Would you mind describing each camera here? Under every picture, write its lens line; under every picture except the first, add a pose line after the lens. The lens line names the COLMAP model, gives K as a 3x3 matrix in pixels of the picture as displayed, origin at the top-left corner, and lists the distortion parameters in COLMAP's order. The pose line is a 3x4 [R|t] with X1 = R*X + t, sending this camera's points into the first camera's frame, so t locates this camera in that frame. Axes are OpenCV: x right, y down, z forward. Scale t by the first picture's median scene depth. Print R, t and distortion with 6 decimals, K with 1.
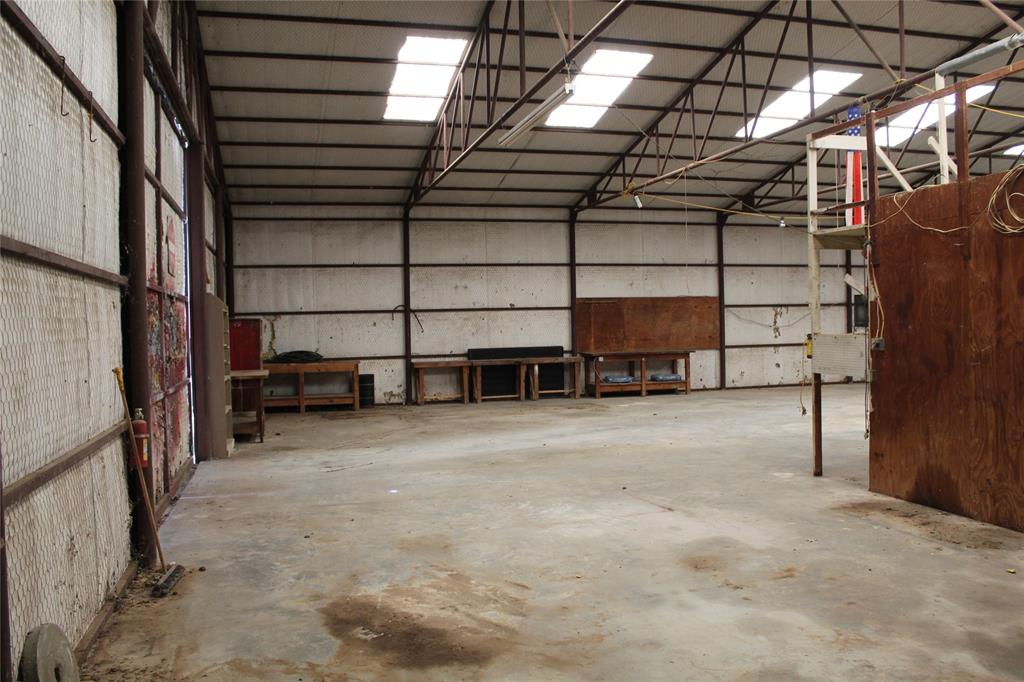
lens RADIAL K [[855.8, 0, 512.3], [0, 855.8, 350.1], [0, 0, 1]] dist [-0.126075, 0.070905]
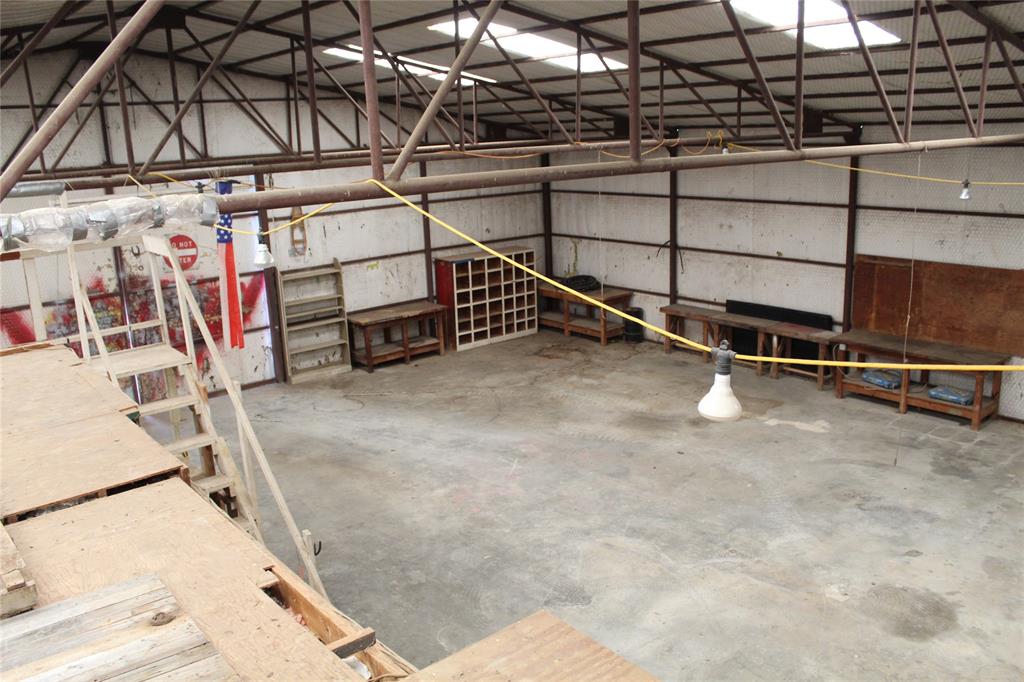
lens RADIAL K [[855.8, 0, 512.0], [0, 855.8, 336.4], [0, 0, 1]] dist [-0.126075, 0.070905]
pose [[0.405566, 0.223145, -0.886410, 0.585499], [0.006415, 0.969026, 0.246877, -0.165958], [0.914043, -0.105811, 0.391572, 0.443782]]
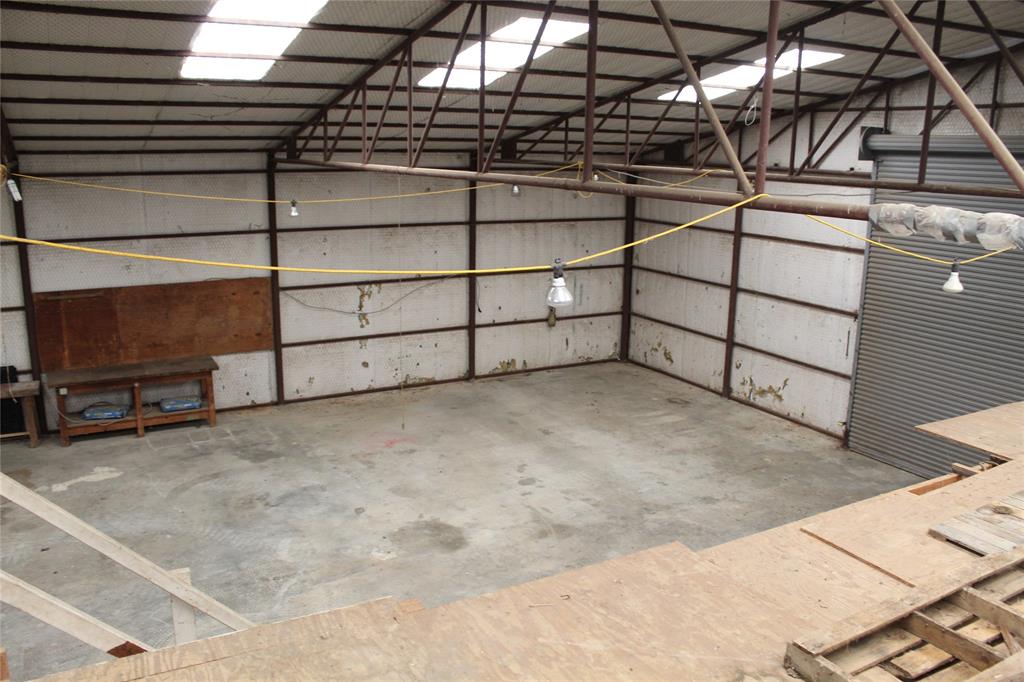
lens RADIAL K [[855.8, 0, 518.1], [0, 855.8, 339.5], [0, 0, 1]] dist [-0.126075, 0.070905]
pose [[0.970867, -0.018644, 0.238891, 0.281087], [-0.028785, 0.980674, 0.193519, -0.157428], [-0.237882, -0.194757, 0.951568, 0.285986]]
